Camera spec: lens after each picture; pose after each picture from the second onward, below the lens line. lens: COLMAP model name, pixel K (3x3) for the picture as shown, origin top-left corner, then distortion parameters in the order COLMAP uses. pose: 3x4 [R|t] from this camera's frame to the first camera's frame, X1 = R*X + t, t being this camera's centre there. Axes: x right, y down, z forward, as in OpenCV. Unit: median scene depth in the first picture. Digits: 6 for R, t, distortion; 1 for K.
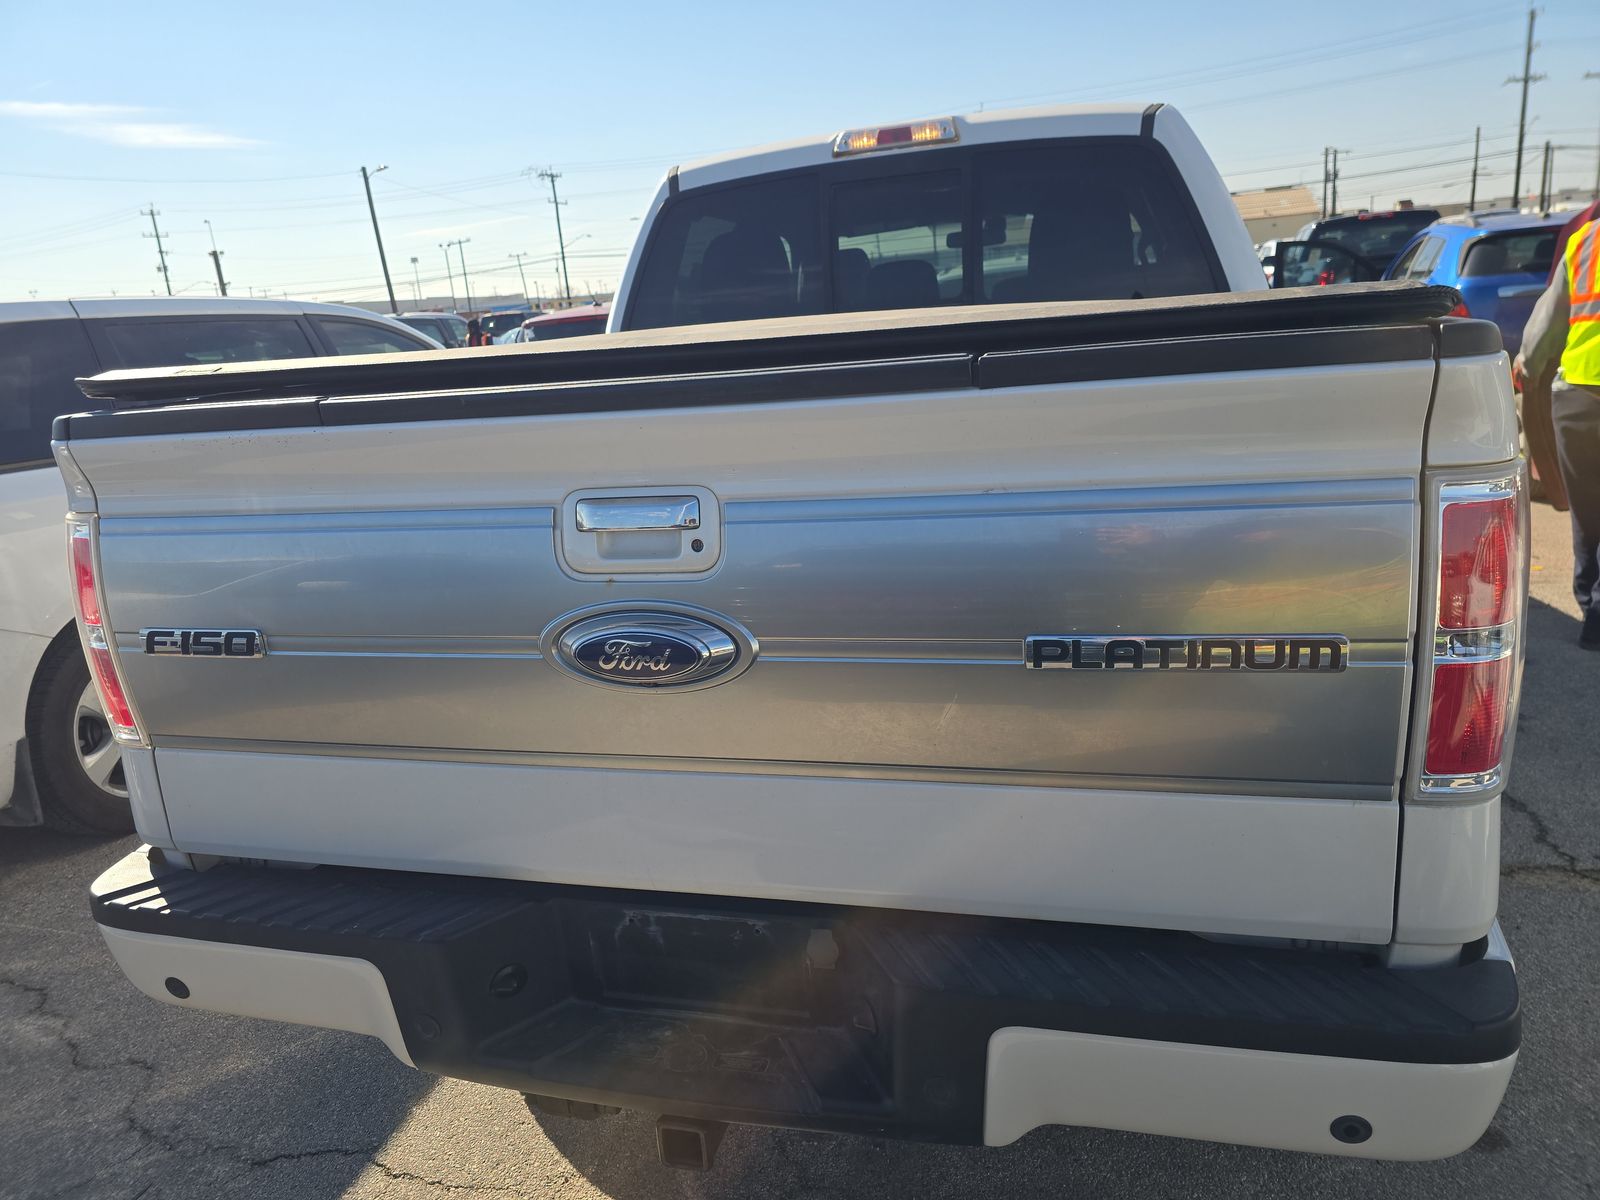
lens RADIAL K [[1076.2, 0, 766.3], [0, 1076.2, 598.0], [0, 0, 1]] dist [0.067540, -0.081737]
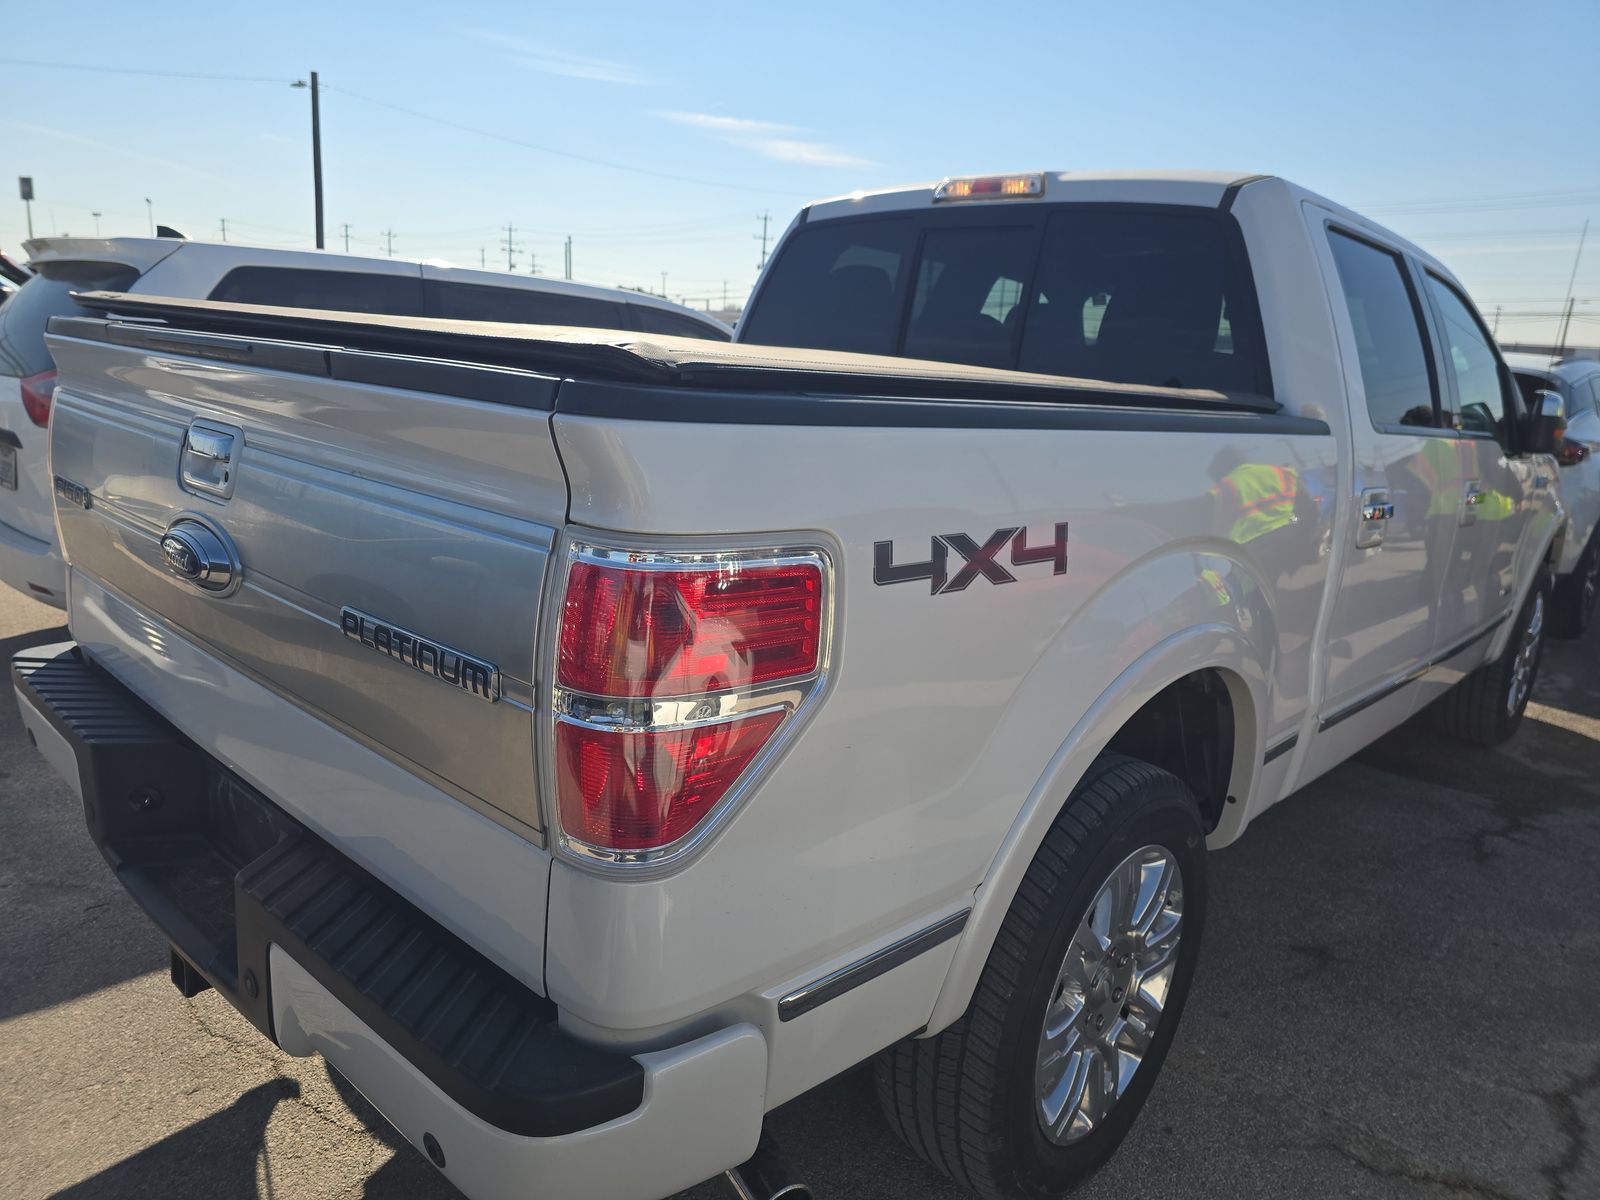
lens RADIAL K [[1076.2, 0, 766.3], [0, 1076.2, 598.0], [0, 0, 1]] dist [0.067540, -0.081737]
pose [[0.878397, 0.241444, -0.412460, 0.439501], [-0.252742, 0.967132, 0.027883, -0.045812], [0.405636, 0.079753, 0.910549, 0.062344]]
